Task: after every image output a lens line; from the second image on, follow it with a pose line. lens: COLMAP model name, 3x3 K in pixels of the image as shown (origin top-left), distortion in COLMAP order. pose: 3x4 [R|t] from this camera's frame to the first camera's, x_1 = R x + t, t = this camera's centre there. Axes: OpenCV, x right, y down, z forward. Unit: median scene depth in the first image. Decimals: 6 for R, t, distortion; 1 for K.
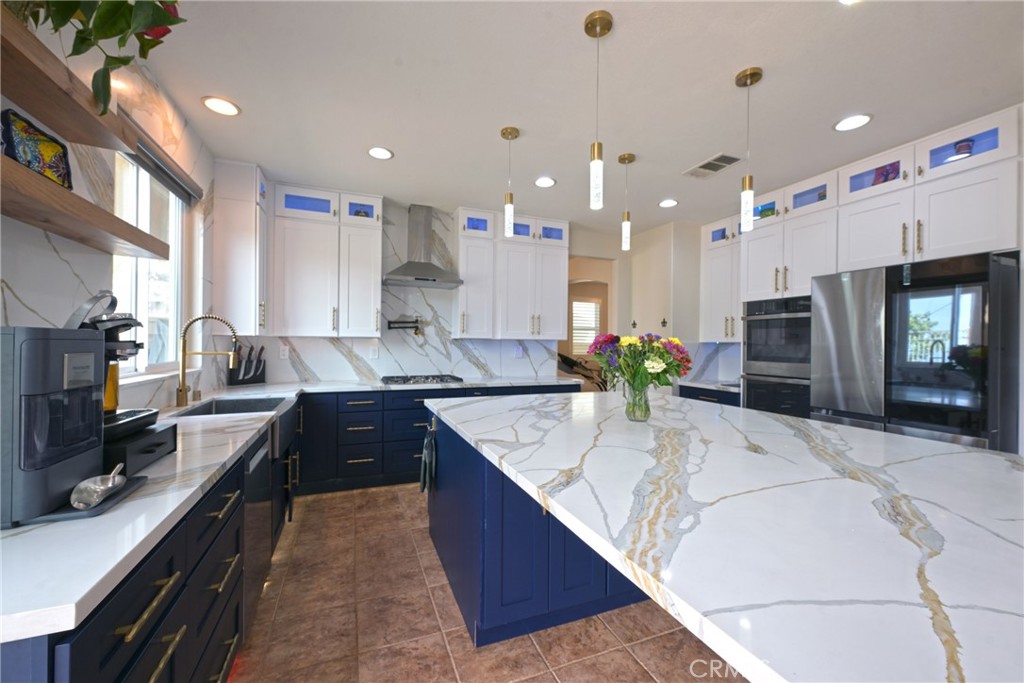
lens RADIAL K [[404.6, 0, 511.7], [0, 404.6, 343.0], [0, 0, 1]] dist [0.002052, -0.000038]
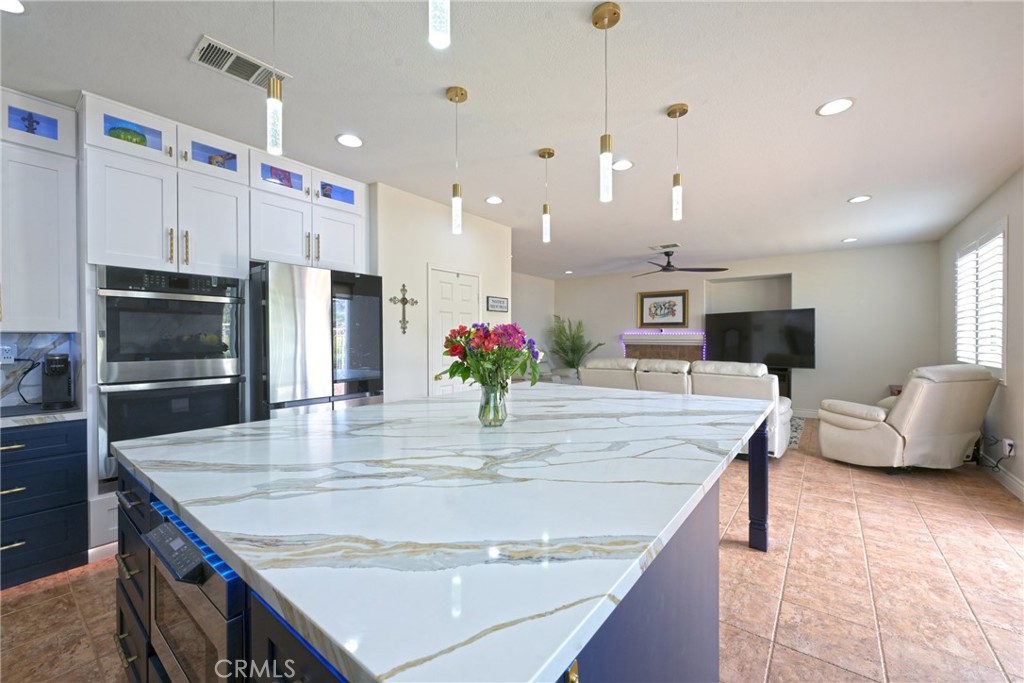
lens RADIAL K [[404.6, 0, 507.5], [0, 404.6, 341.2], [0, 0, 1]] dist [0.002052, -0.000038]
pose [[-0.496044, -0.014372, 0.868178, -0.268285], [-0.007349, 0.999897, 0.012354, -0.000160], [-0.868266, -0.000252, -0.496098, 0.850264]]
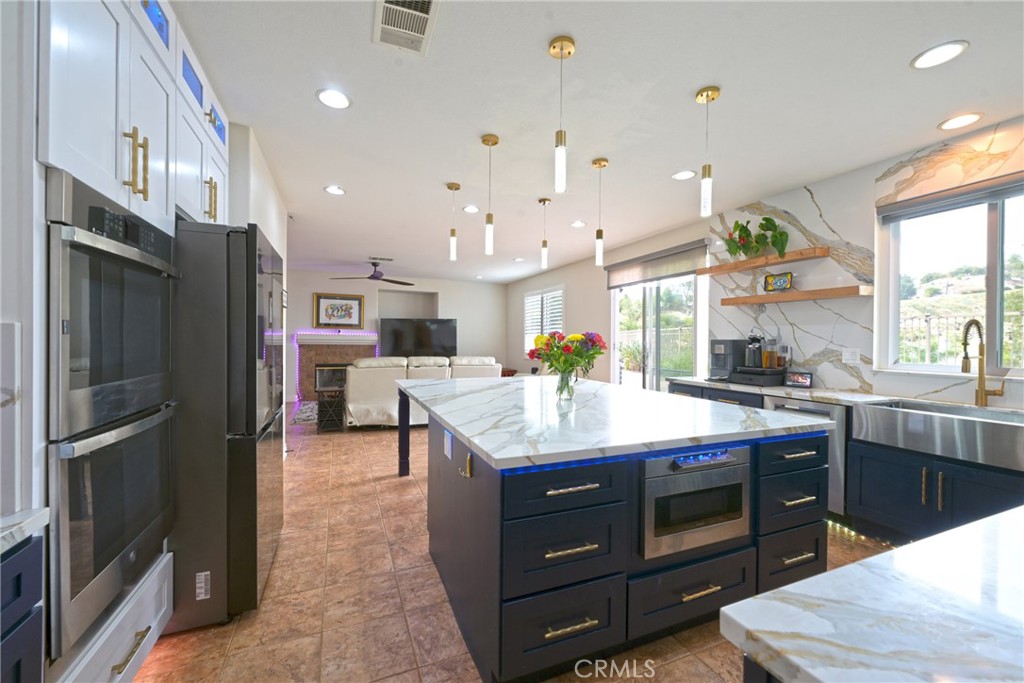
lens RADIAL K [[404.6, 0, 510.1], [0, 404.6, 341.9], [0, 0, 1]] dist [0.002052, -0.000038]
pose [[-0.999616, -0.018071, -0.021023, 0.324728], [-0.018073, 0.999837, -0.000089, 0.006766], [0.021021, 0.000291, -0.999779, 1.409825]]
